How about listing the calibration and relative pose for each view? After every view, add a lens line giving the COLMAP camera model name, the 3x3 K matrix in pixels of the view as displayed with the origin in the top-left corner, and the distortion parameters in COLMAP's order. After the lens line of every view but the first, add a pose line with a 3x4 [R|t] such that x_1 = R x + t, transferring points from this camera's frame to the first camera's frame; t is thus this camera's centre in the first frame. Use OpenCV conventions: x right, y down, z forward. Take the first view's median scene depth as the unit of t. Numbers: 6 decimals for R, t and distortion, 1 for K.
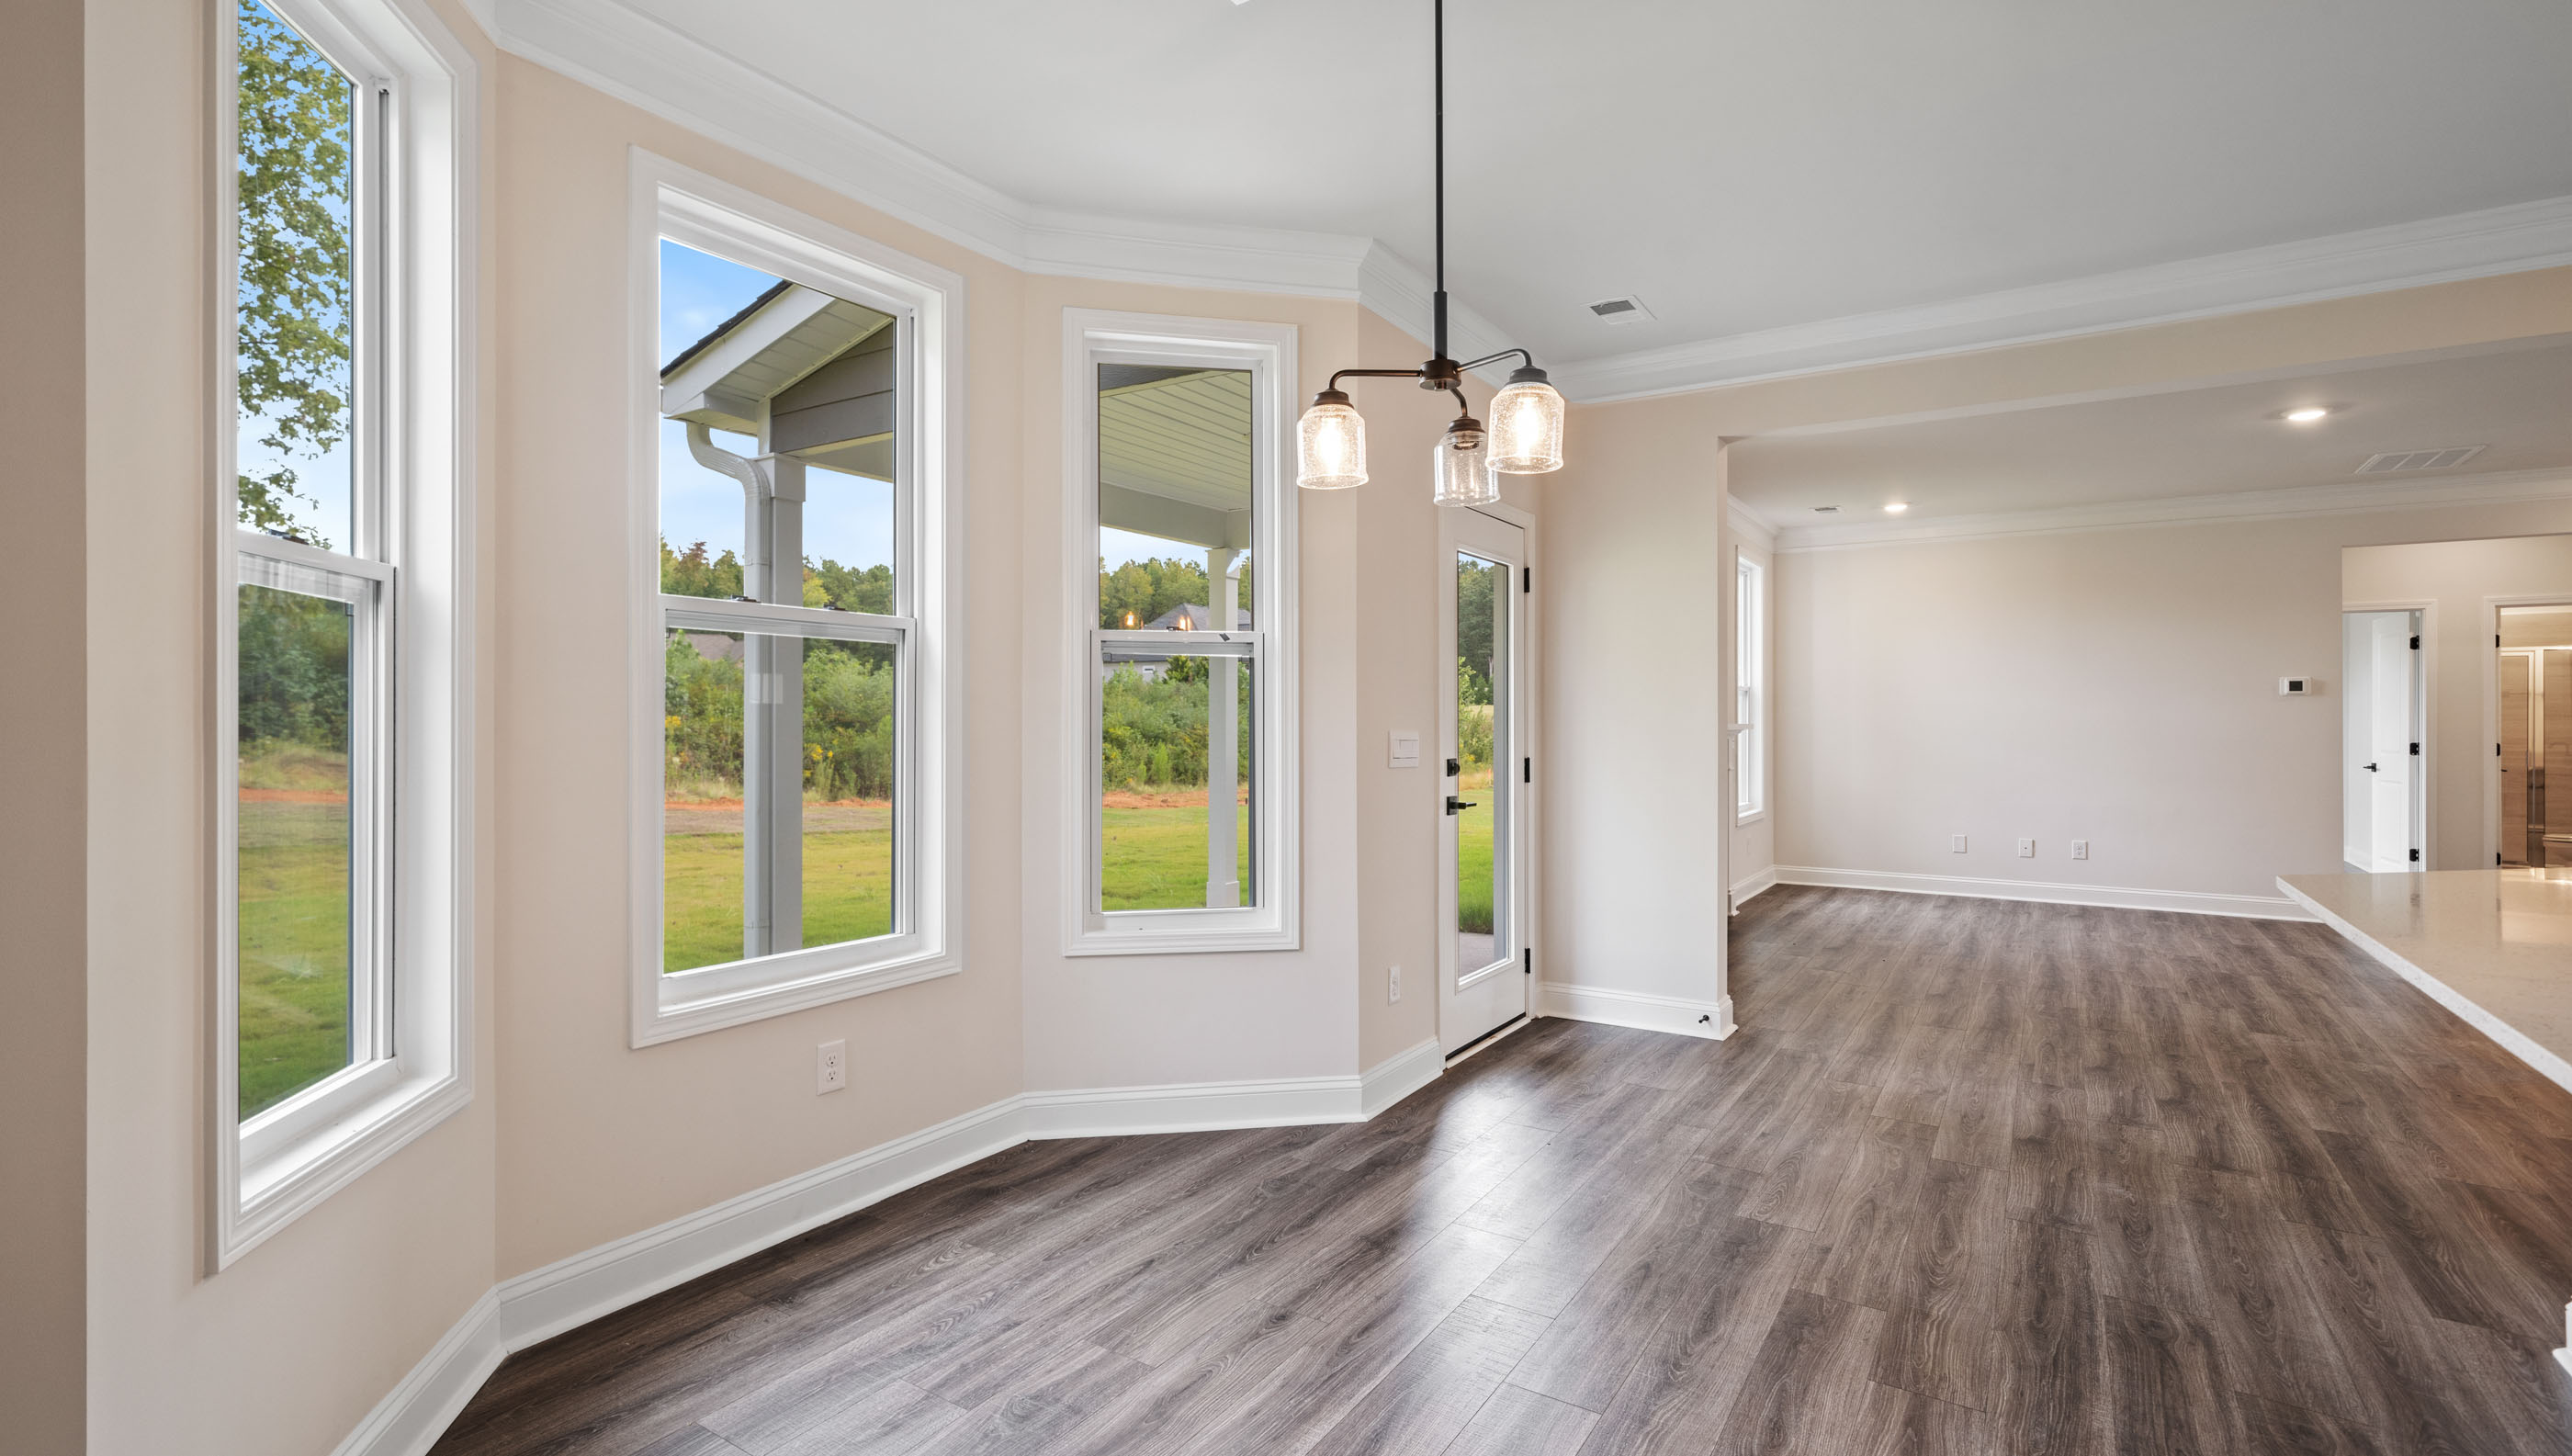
lens RADIAL K [[1188.6, 0, 1234.8], [0, 1188.6, 728.9], [0, 0, 1]] dist [0.000404, 0.001290]
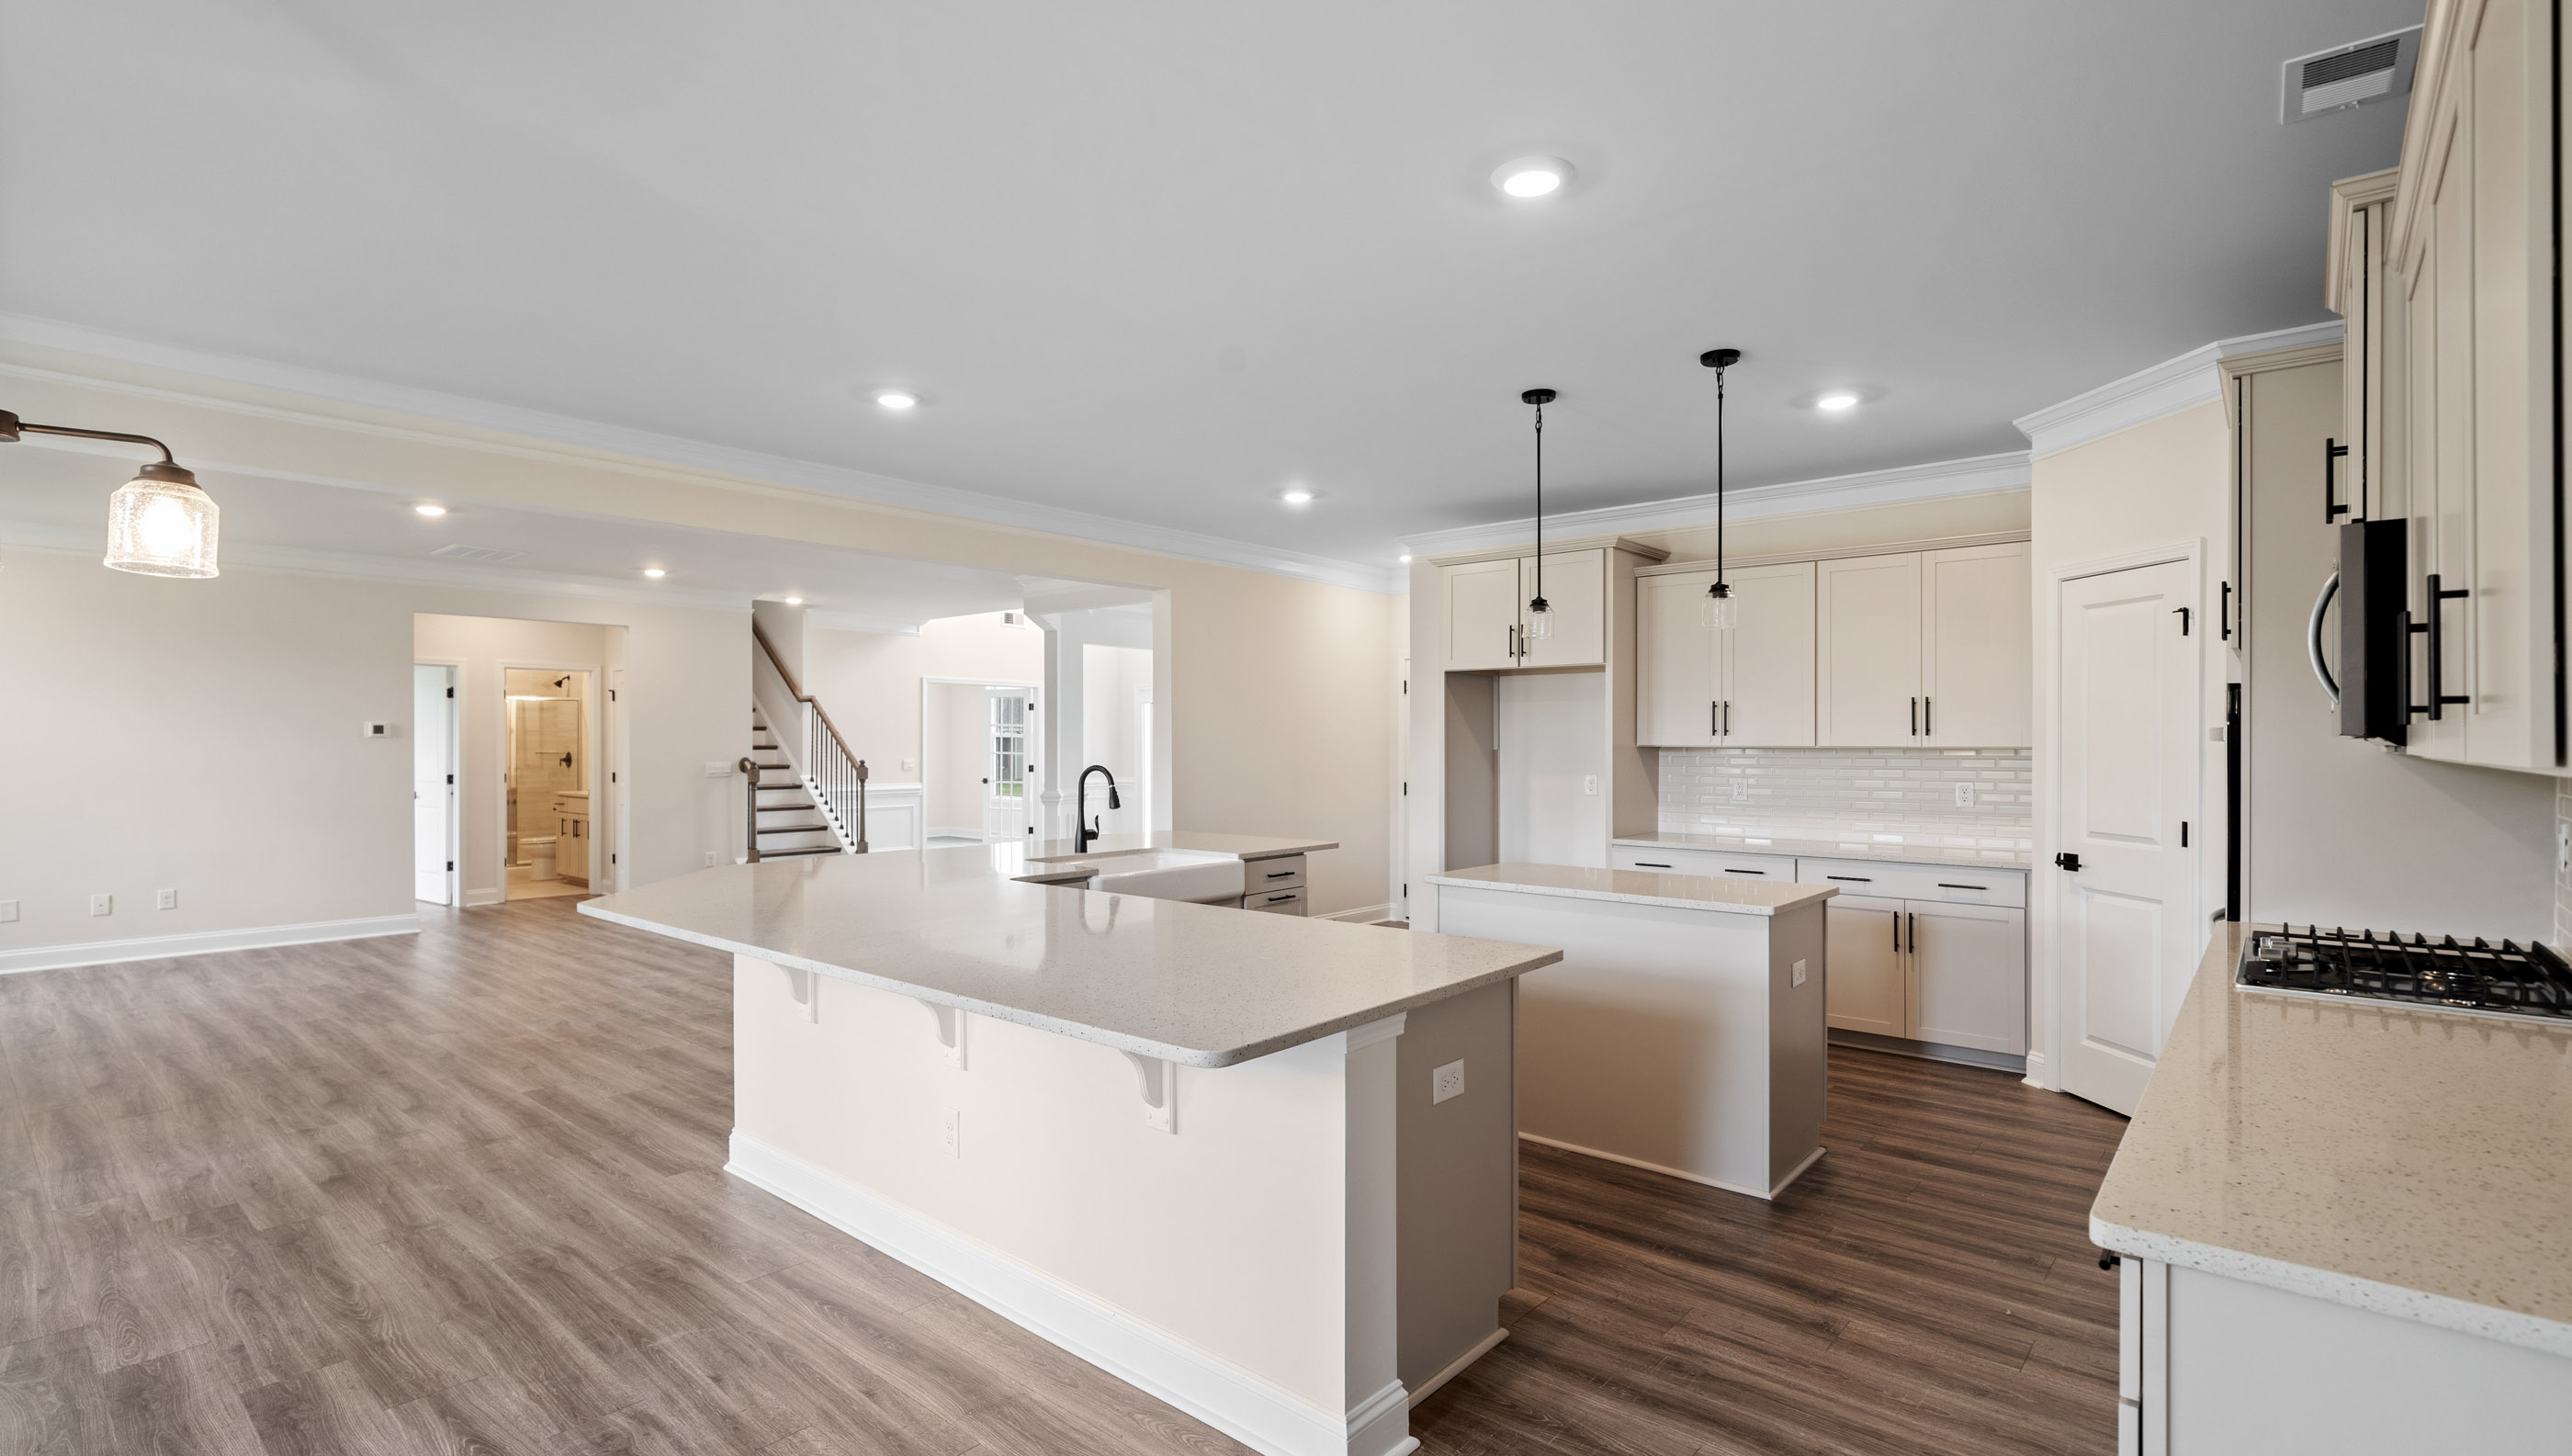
lens RADIAL K [[1188.6, 0, 1282.2], [0, 1188.6, 735.2], [0, 0, 1]] dist [0.000404, 0.001290]
pose [[0.117031, 0.001384, 0.993127, -0.343032], [0.008436, 0.999962, -0.002388, -0.051812], [-0.993092, 0.008657, 0.117014, 0.025992]]
